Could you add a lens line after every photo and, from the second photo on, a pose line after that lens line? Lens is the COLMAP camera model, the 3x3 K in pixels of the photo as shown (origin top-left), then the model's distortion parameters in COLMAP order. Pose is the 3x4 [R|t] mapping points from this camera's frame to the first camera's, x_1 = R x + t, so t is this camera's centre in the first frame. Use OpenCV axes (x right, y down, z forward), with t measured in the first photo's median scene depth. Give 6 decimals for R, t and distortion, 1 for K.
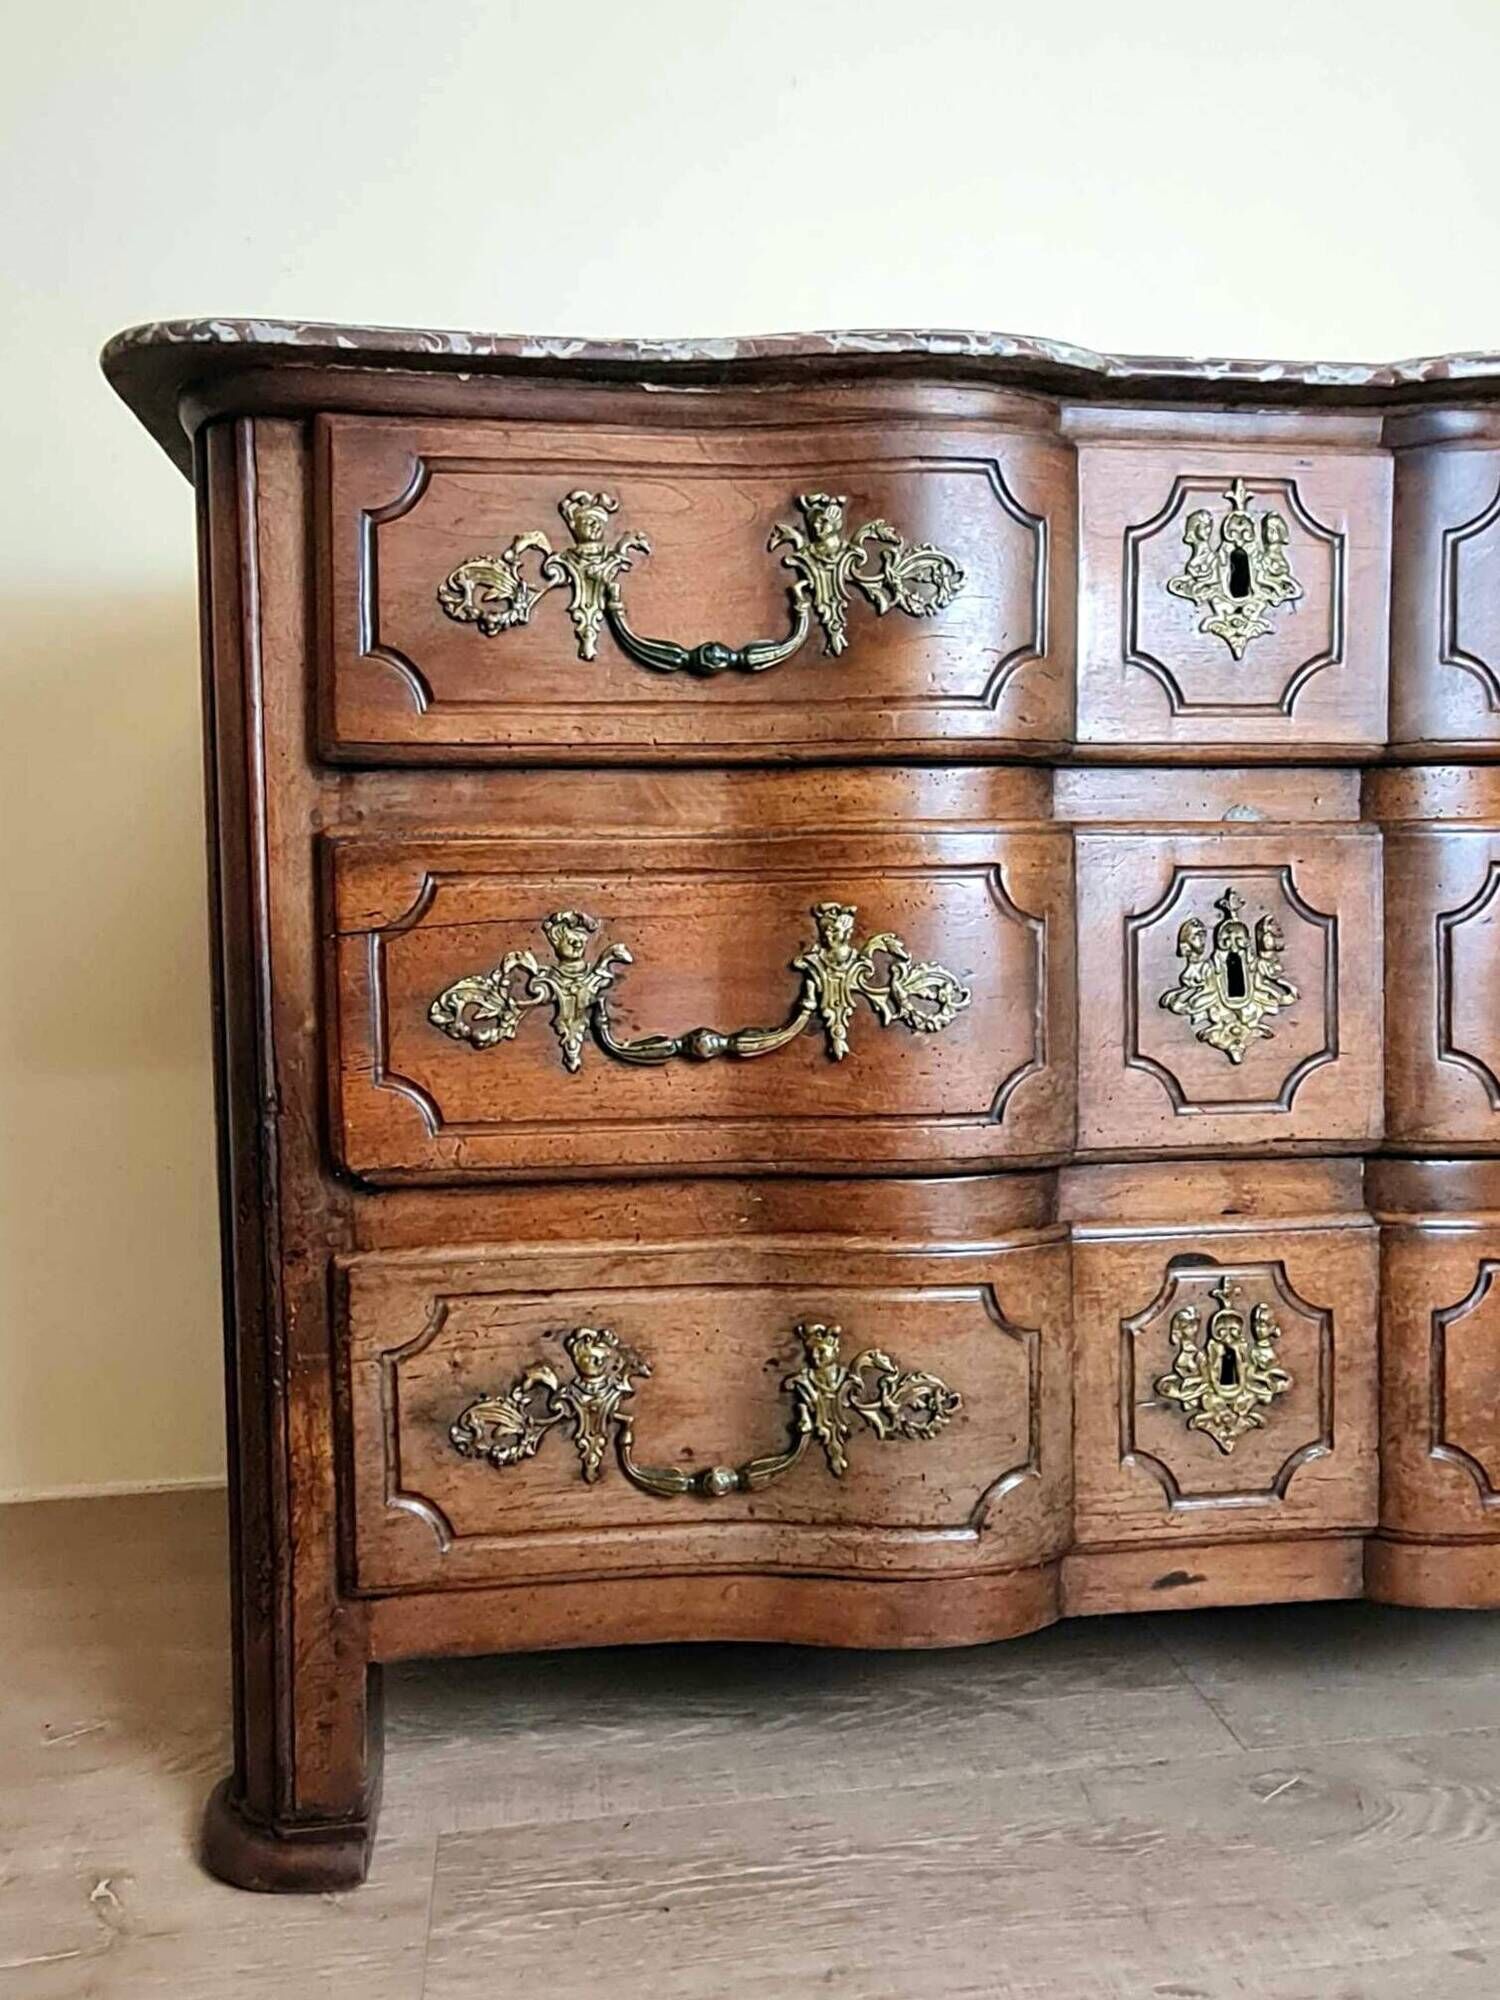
lens RADIAL K [[1514.9, 0, 752.8], [0, 1514.9, 974.5], [0, 0, 1]] dist [-0.005890, 0.020330]
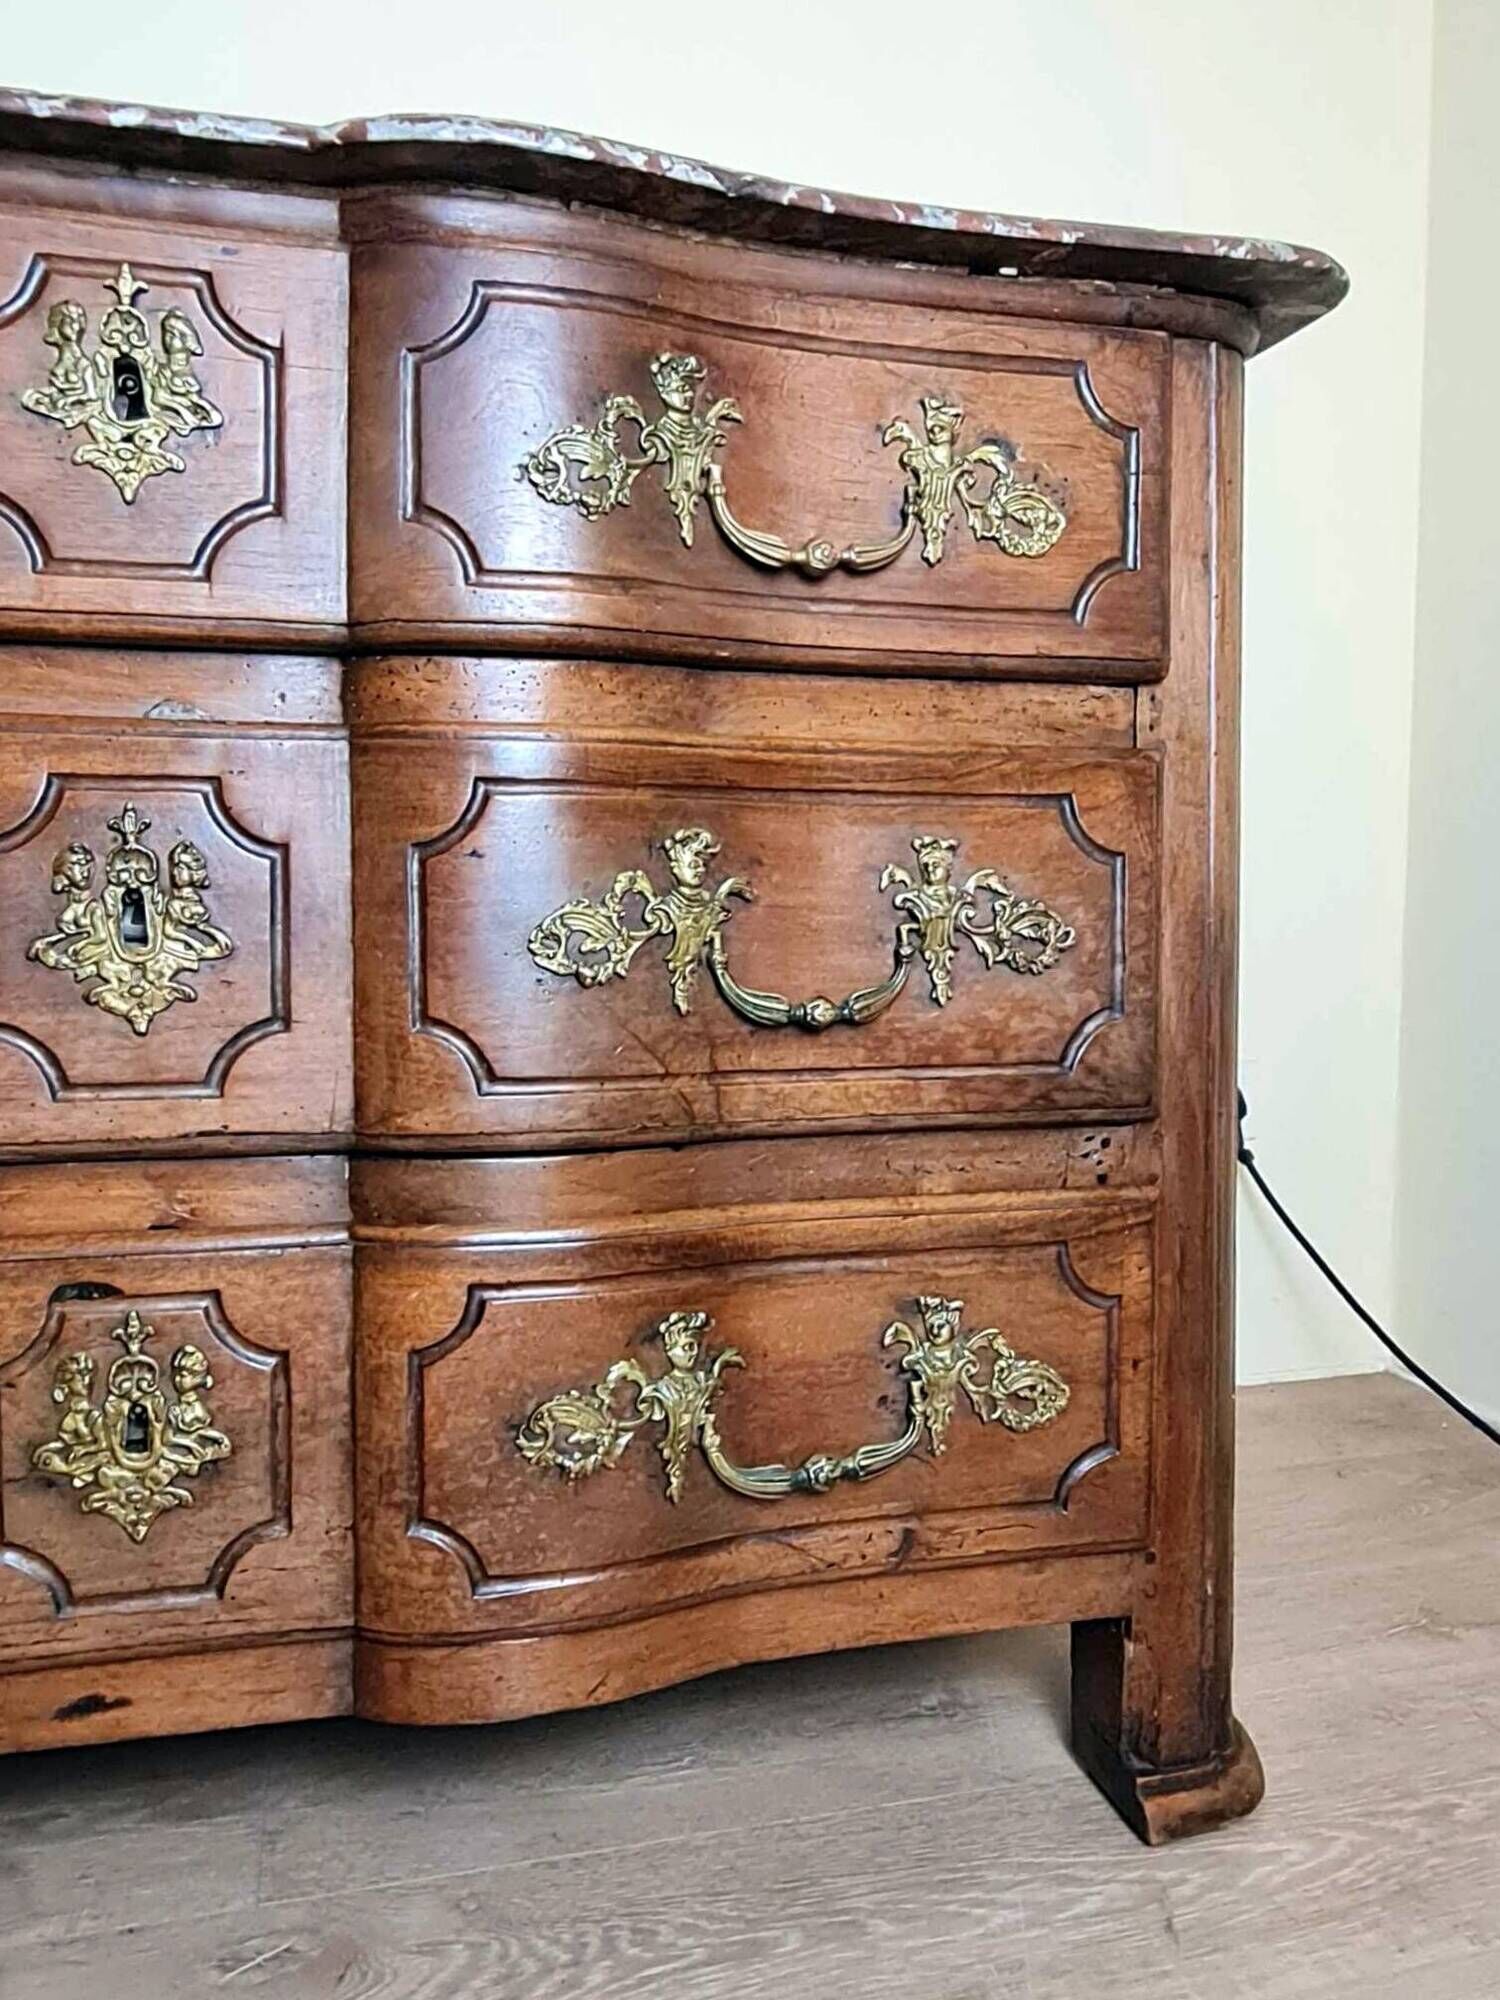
lens RADIAL K [[1514.9, 0, 741.5], [0, 1514.9, 971.4], [0, 0, 1]] dist [-0.005890, 0.020330]
pose [[0.994239, 0.008471, 0.106855, 0.565855], [-0.008752, 0.999959, 0.002163, 0.023975], [-0.106832, -0.003086, 0.994272, 0.215816]]
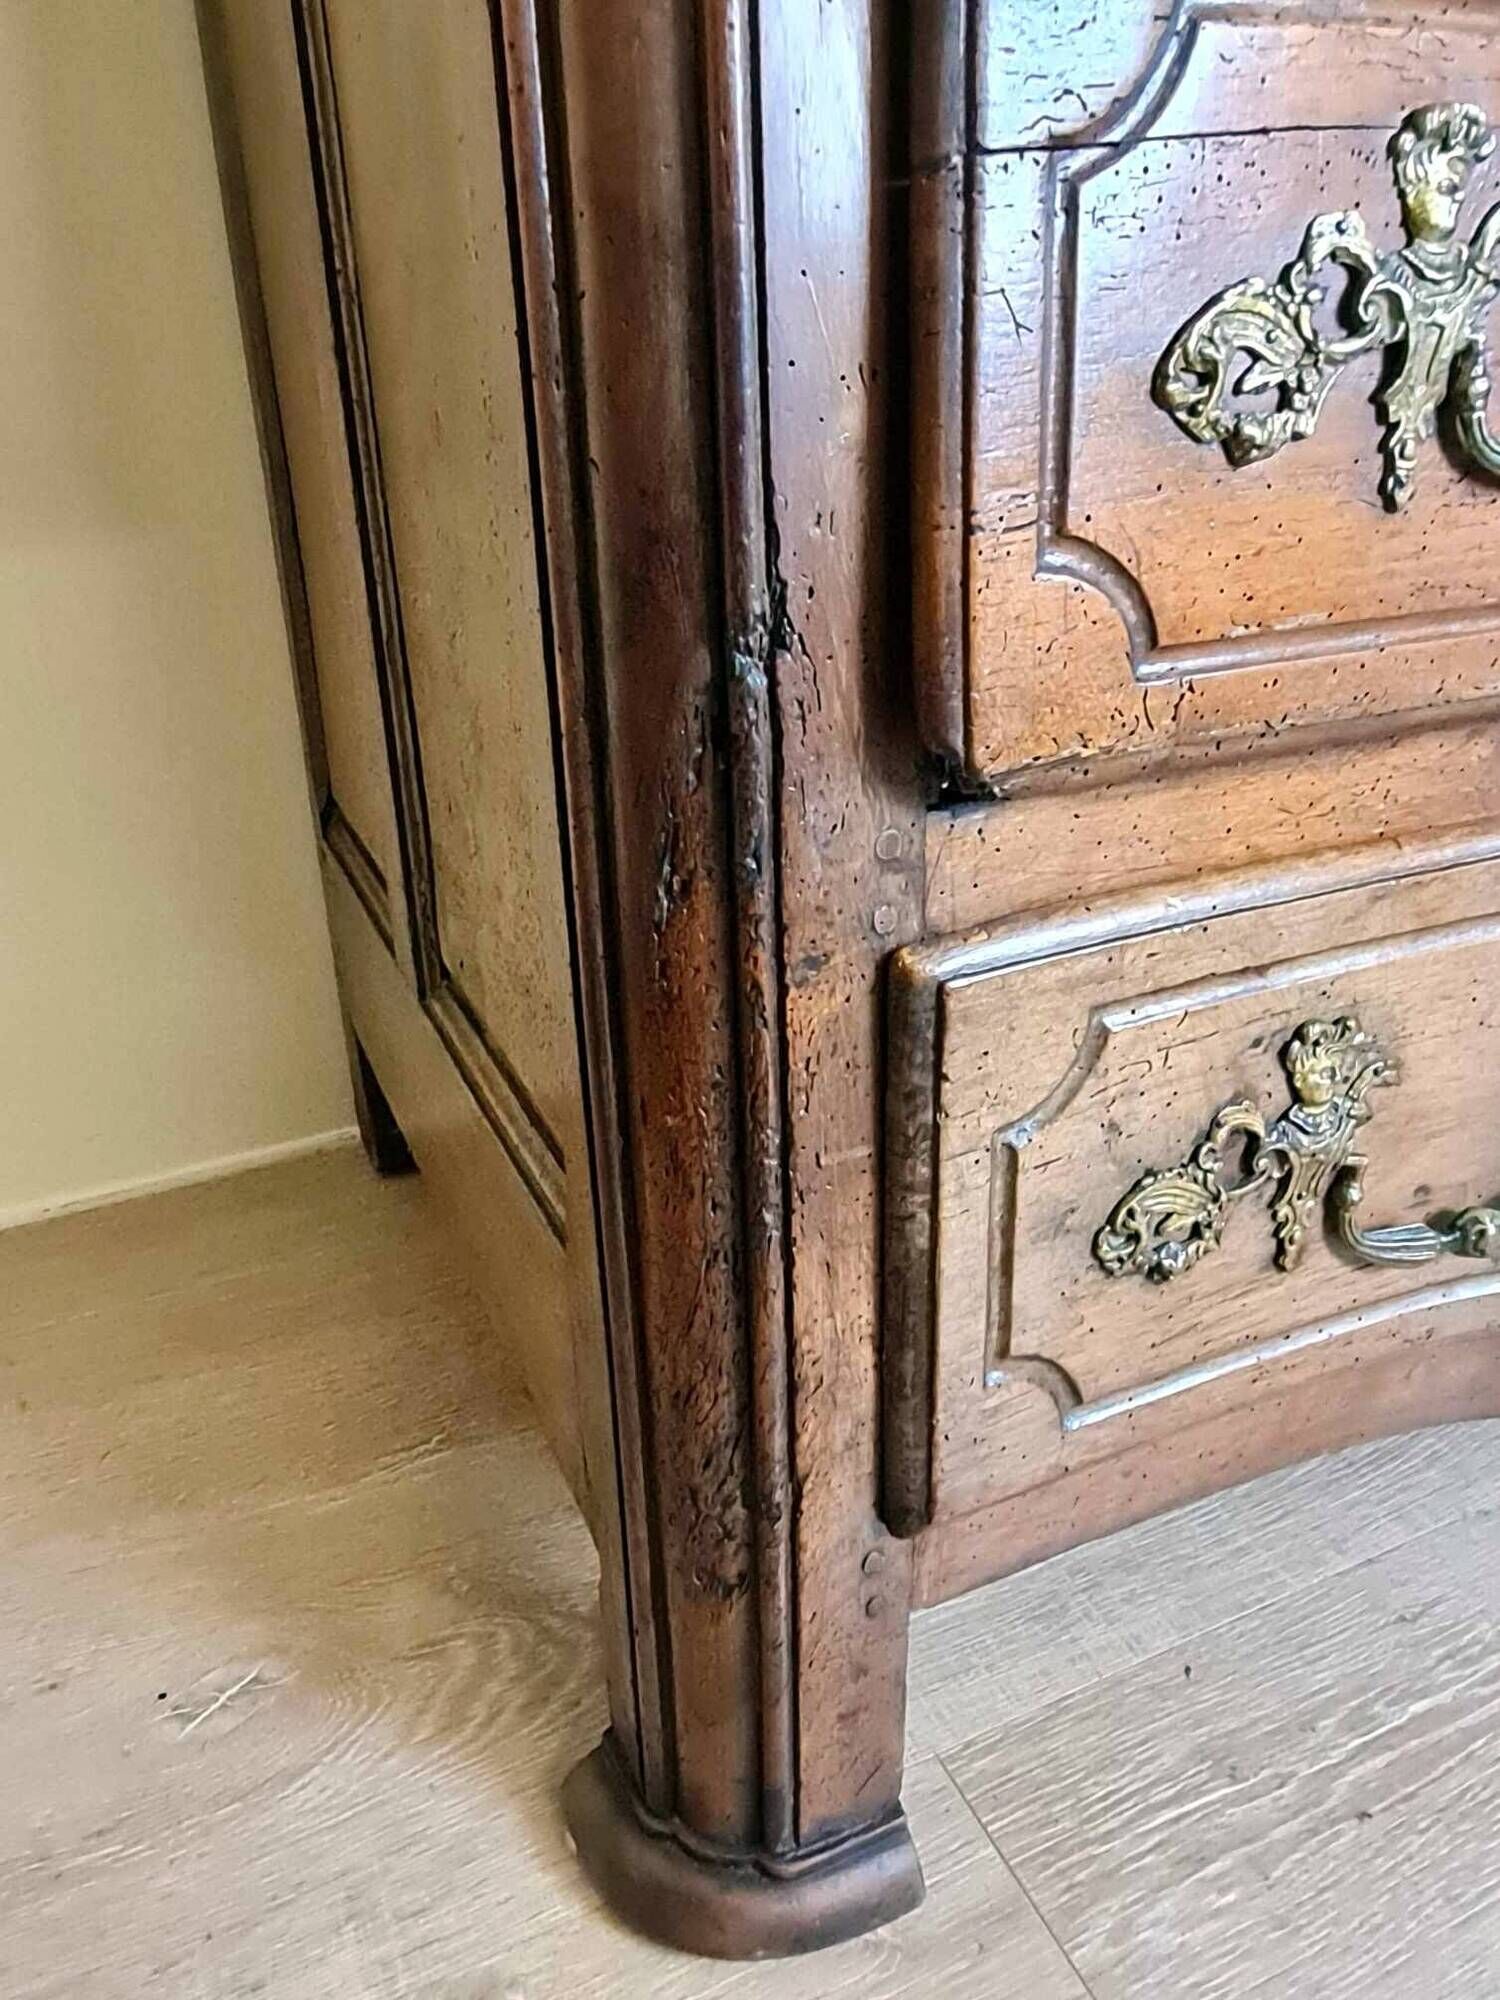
lens RADIAL K [[1467.7, 0, 742.2], [0, 1467.7, 968.4], [0, 0, 1]] dist [0.004496, 0.004258]
pose [[0.958601, -0.128046, 0.254340, -0.433222], [0.031978, 0.935951, 0.350675, 0.031496], [-0.282952, -0.328024, 0.901298, 0.609081]]
